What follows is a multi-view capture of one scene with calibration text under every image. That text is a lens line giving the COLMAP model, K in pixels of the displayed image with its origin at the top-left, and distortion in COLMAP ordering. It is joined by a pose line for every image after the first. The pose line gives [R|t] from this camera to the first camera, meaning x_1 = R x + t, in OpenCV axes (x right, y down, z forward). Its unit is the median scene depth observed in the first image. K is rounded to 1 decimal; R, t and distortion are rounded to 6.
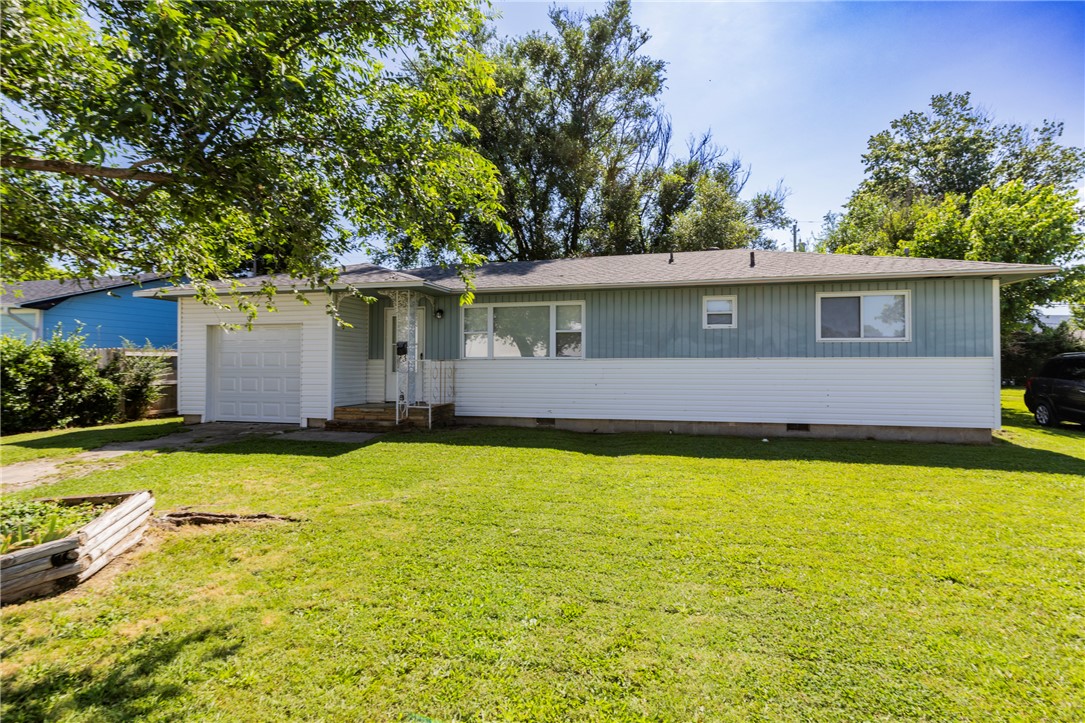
lens RADIAL K [[536.9, 0, 545.4], [0, 536.9, 351.9], [0, 0, 1]] dist [0.006116, 0.000988]
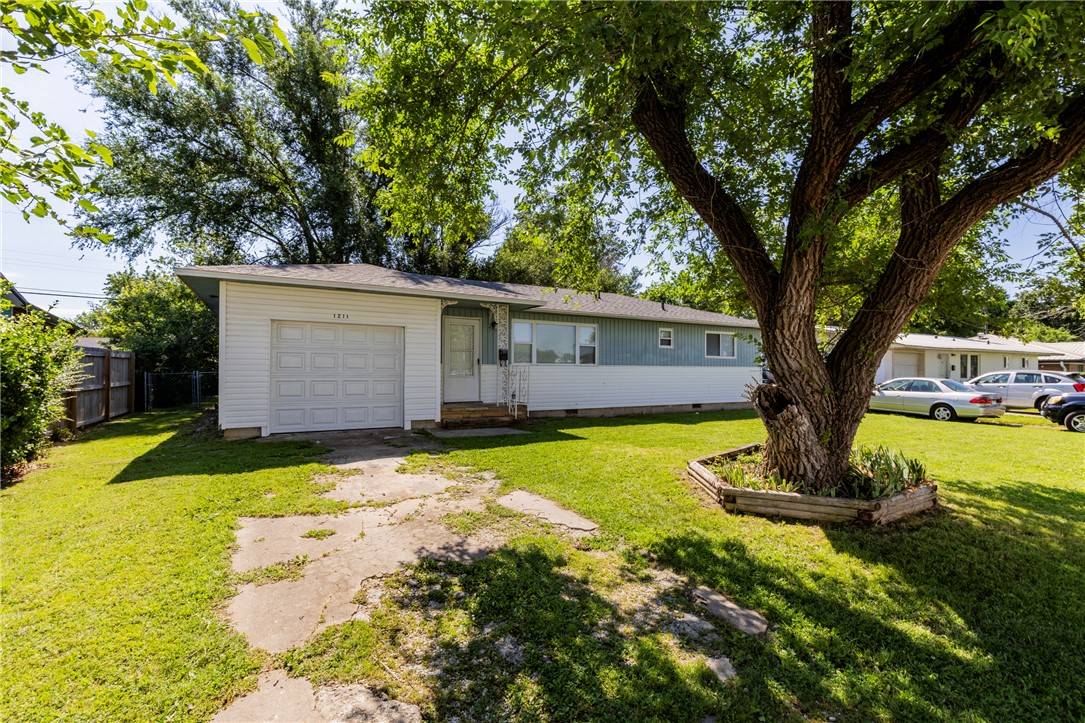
lens RADIAL K [[491.3, 0, 553.7], [0, 491.3, 361.1], [0, 0, 1]] dist [0.015088, -0.000339]
pose [[0.715878, 0.020217, 0.697933, -0.717068], [-0.017611, 0.999786, -0.010897, 0.013314], [-0.698003, -0.004490, 0.716081, 0.119945]]
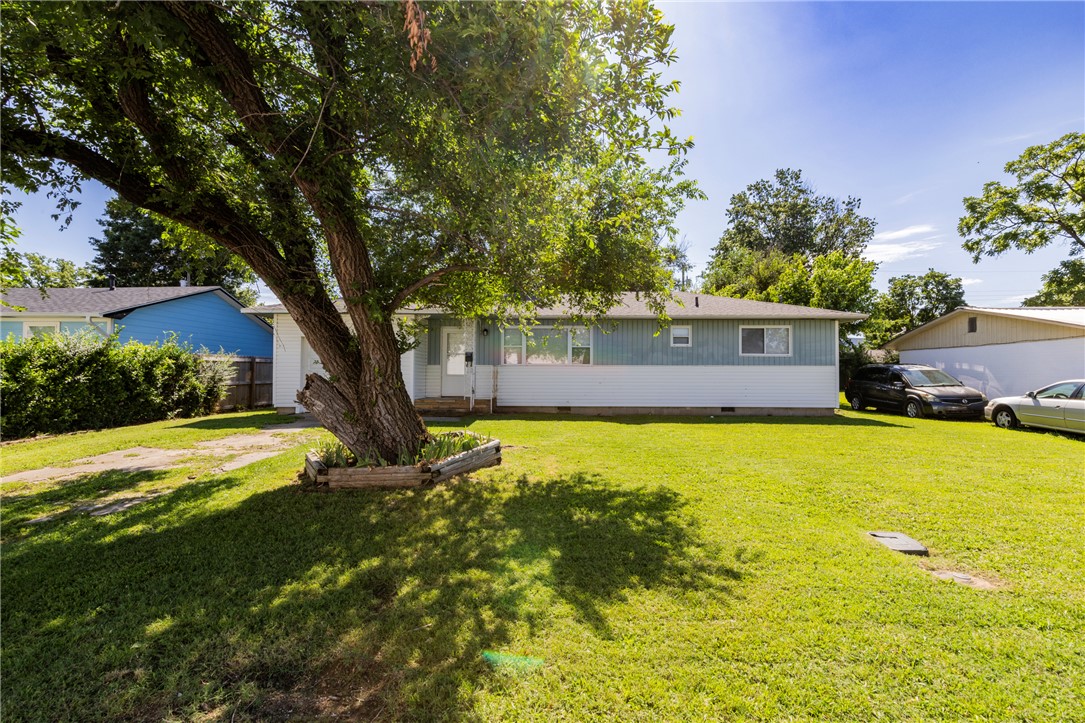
lens RADIAL K [[491.3, 0, 553.7], [0, 491.3, 361.1], [0, 0, 1]] dist [0.015088, -0.000339]
pose [[0.977133, 0.010969, 0.212345, -0.247015], [-0.010113, 0.999936, -0.005118, 0.006785], [-0.212388, 0.002854, 0.977181, -0.225919]]
